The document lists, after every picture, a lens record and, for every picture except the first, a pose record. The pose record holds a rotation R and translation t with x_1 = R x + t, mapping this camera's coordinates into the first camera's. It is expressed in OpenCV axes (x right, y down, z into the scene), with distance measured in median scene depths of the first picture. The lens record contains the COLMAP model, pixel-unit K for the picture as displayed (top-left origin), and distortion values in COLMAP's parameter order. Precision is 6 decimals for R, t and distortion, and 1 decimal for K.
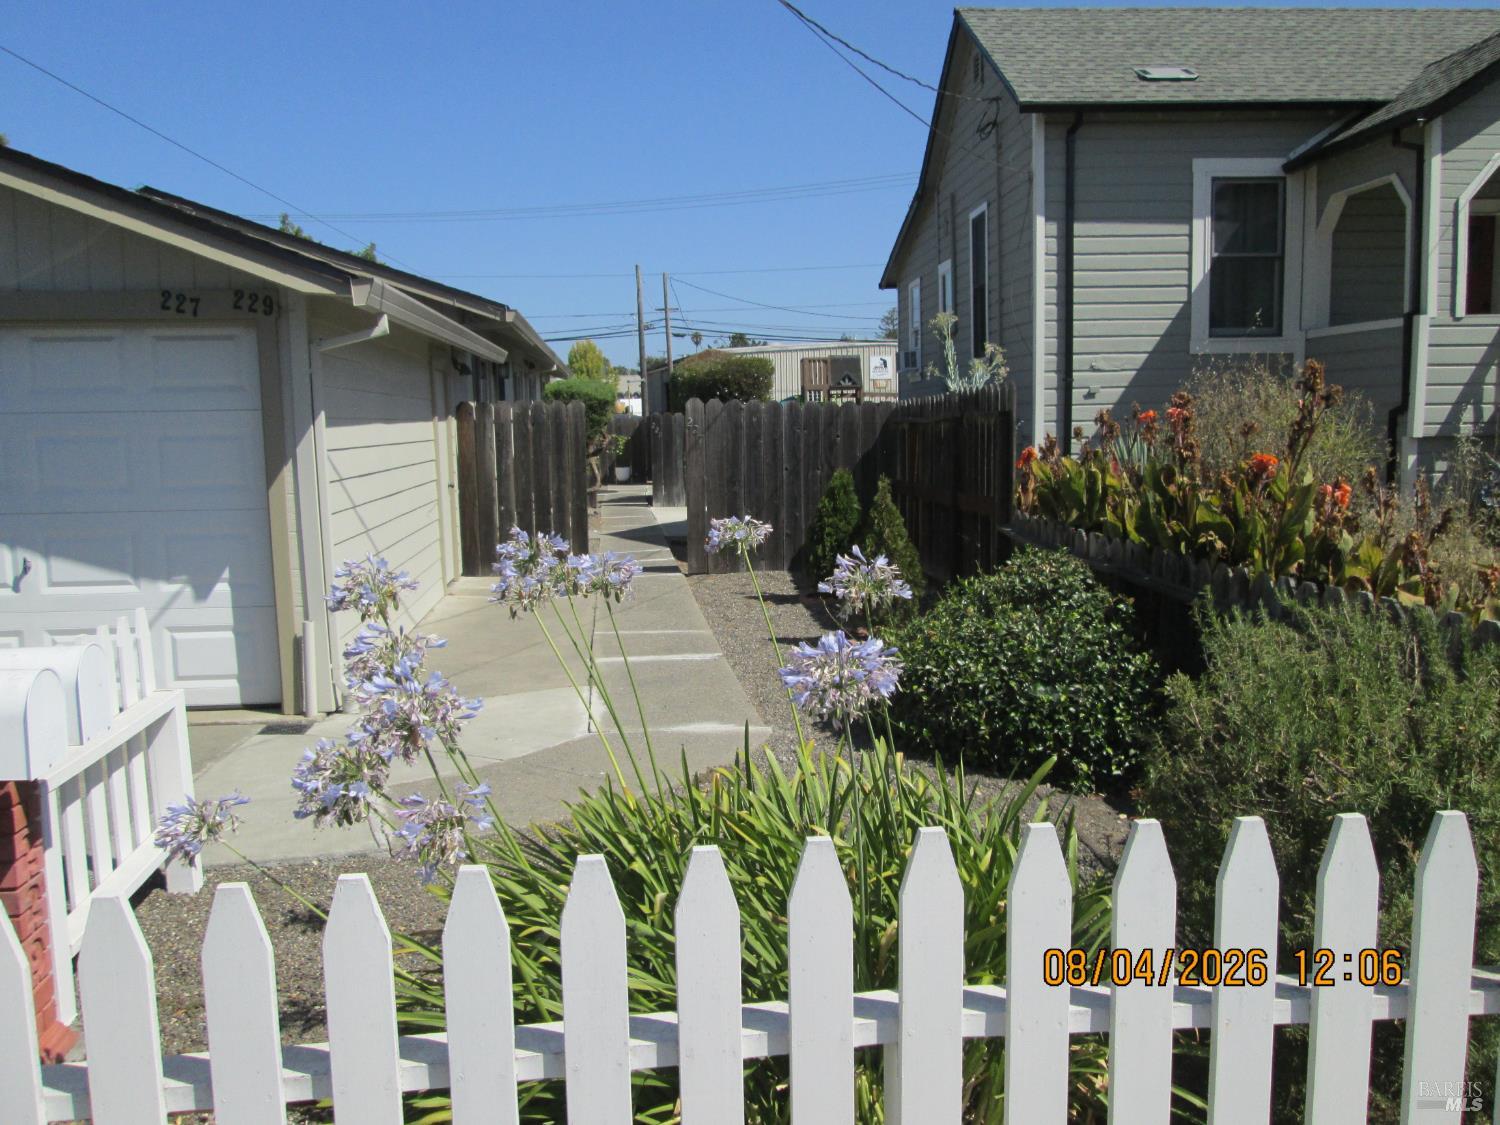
lens RADIAL K [[1233.5, 0, 748.5], [0, 1233.5, 565.5], [0, 0, 1]] dist [-0.018689, -0.003923]
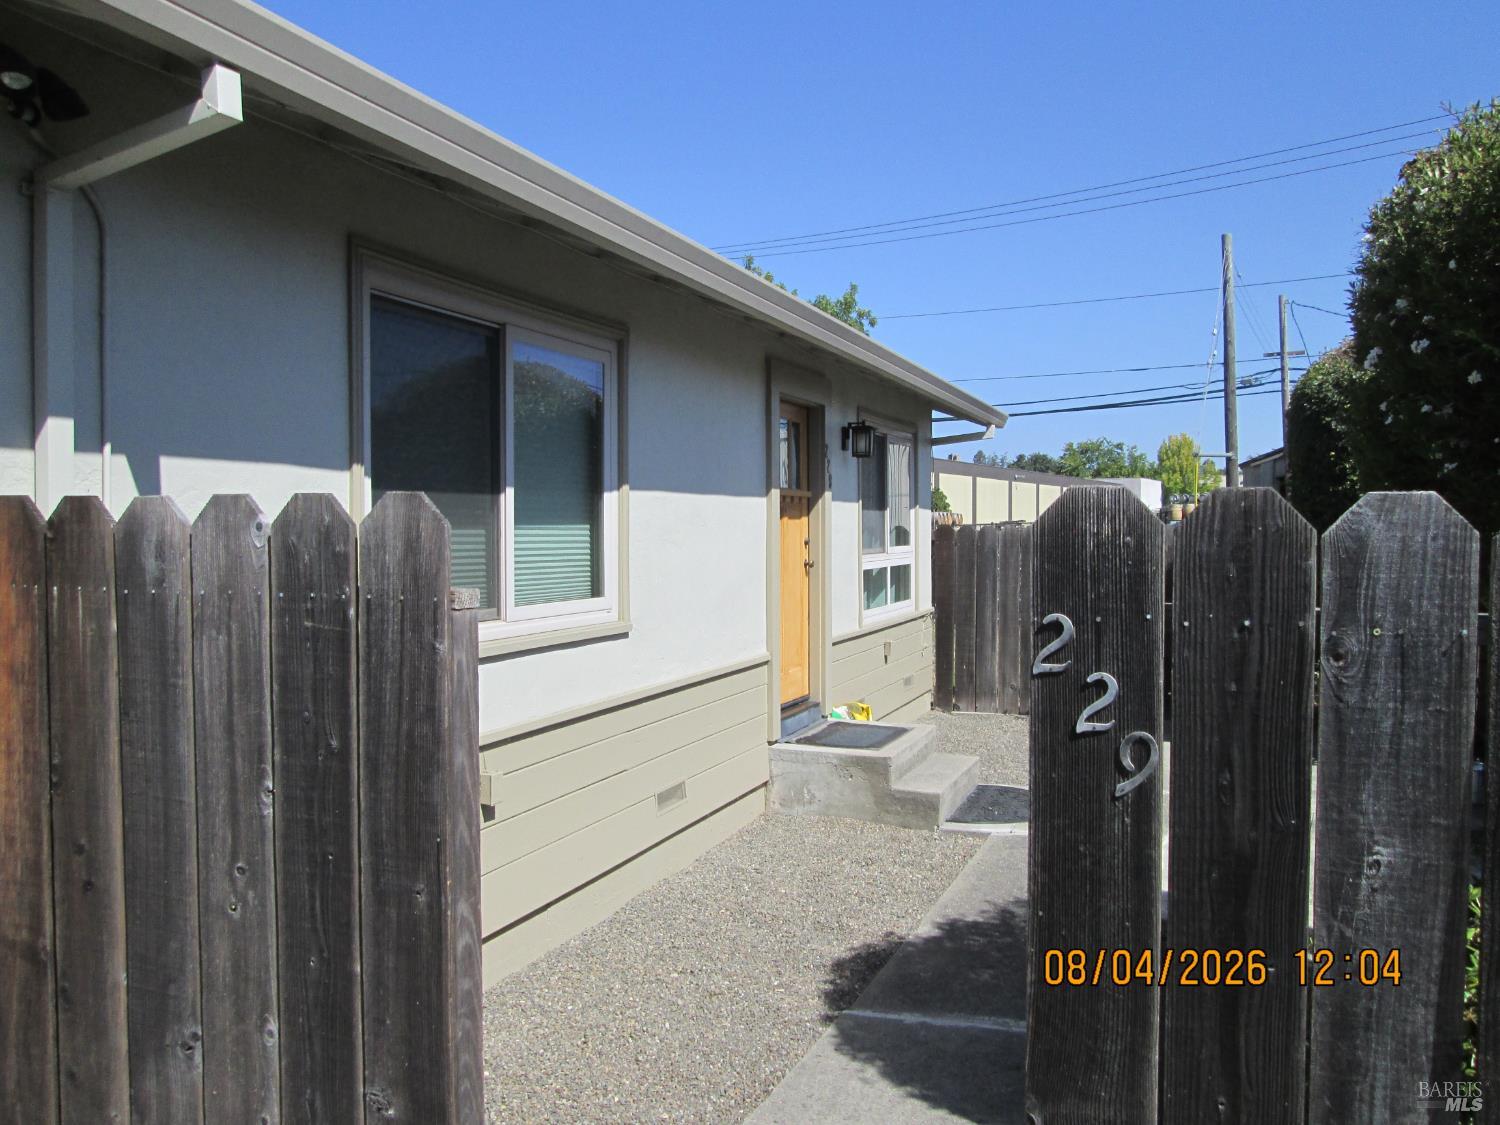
lens RADIAL K [[1233.5, 0, 748.7], [0, 1233.5, 563.0], [0, 0, 1]] dist [-0.018689, -0.003923]
pose [[0.890644, 0.028020, -0.453837, -0.037992], [-0.066720, 0.995349, -0.069485, -0.069557], [0.449779, 0.092166, 0.888372, 0.571782]]
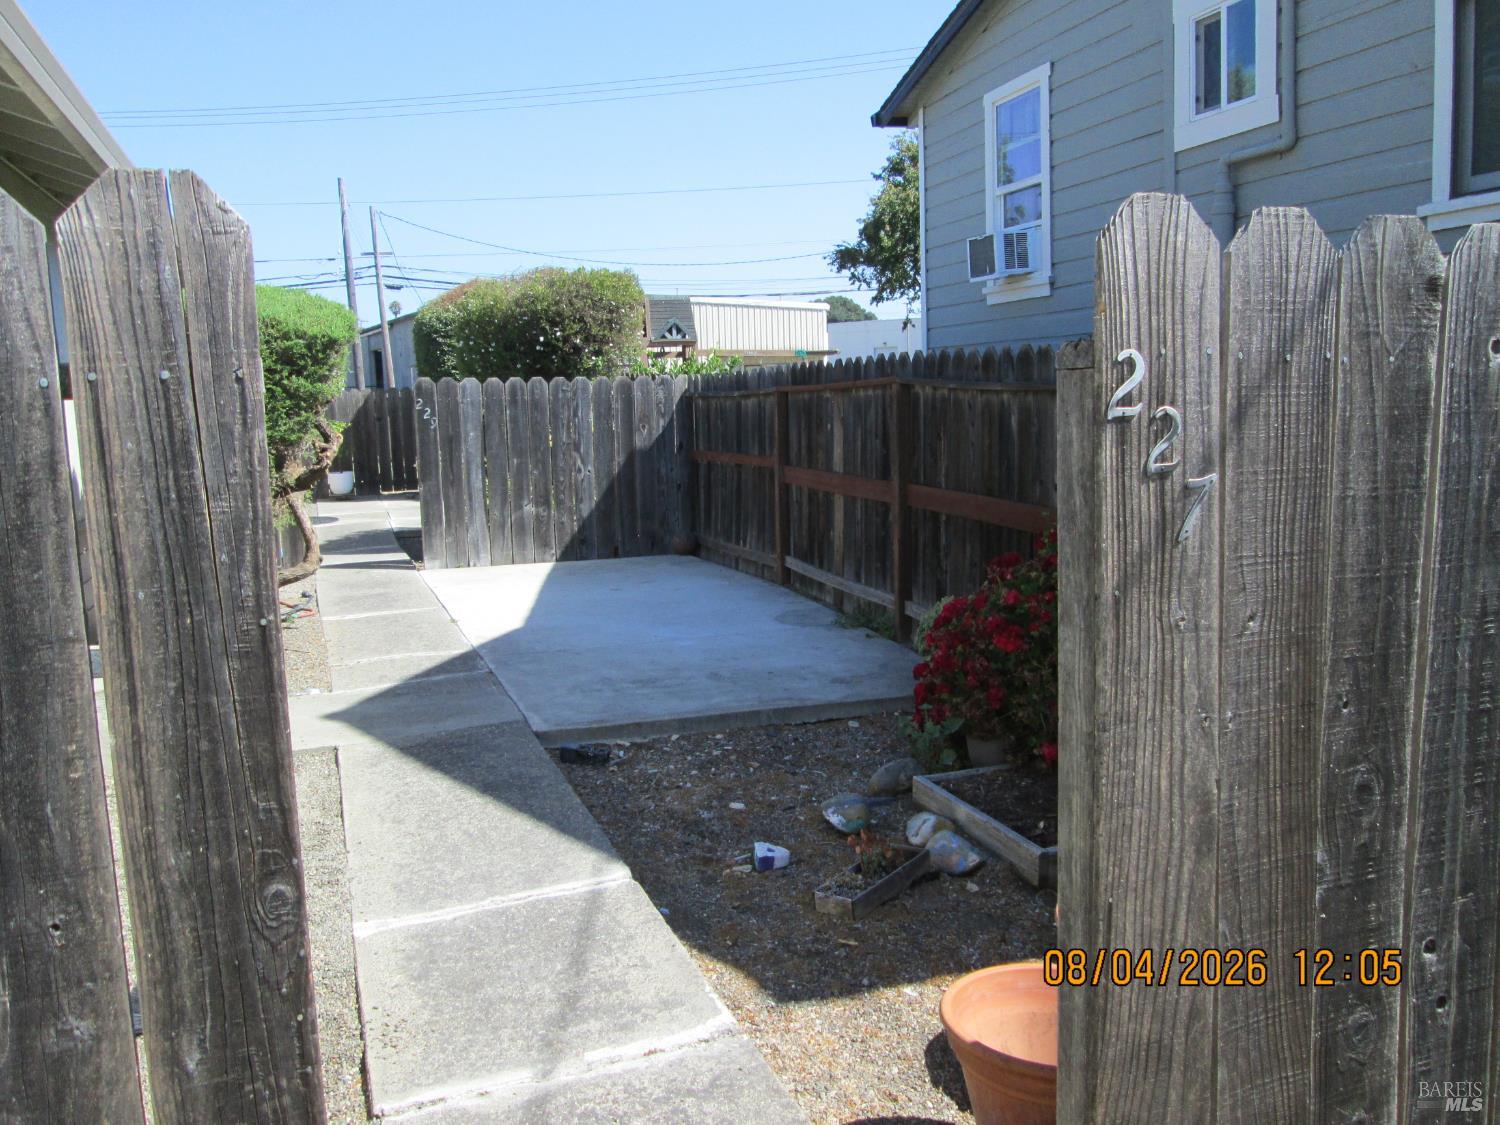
lens RADIAL K [[1233.5, 0, 749.2], [0, 1233.5, 563.6], [0, 0, 1]] dist [-0.018689, -0.003923]
pose [[0.972260, -0.047032, 0.229126, -0.041835], [0.042340, 0.998782, 0.025354, -0.036735], [-0.230039, -0.014949, 0.973067, 0.316810]]
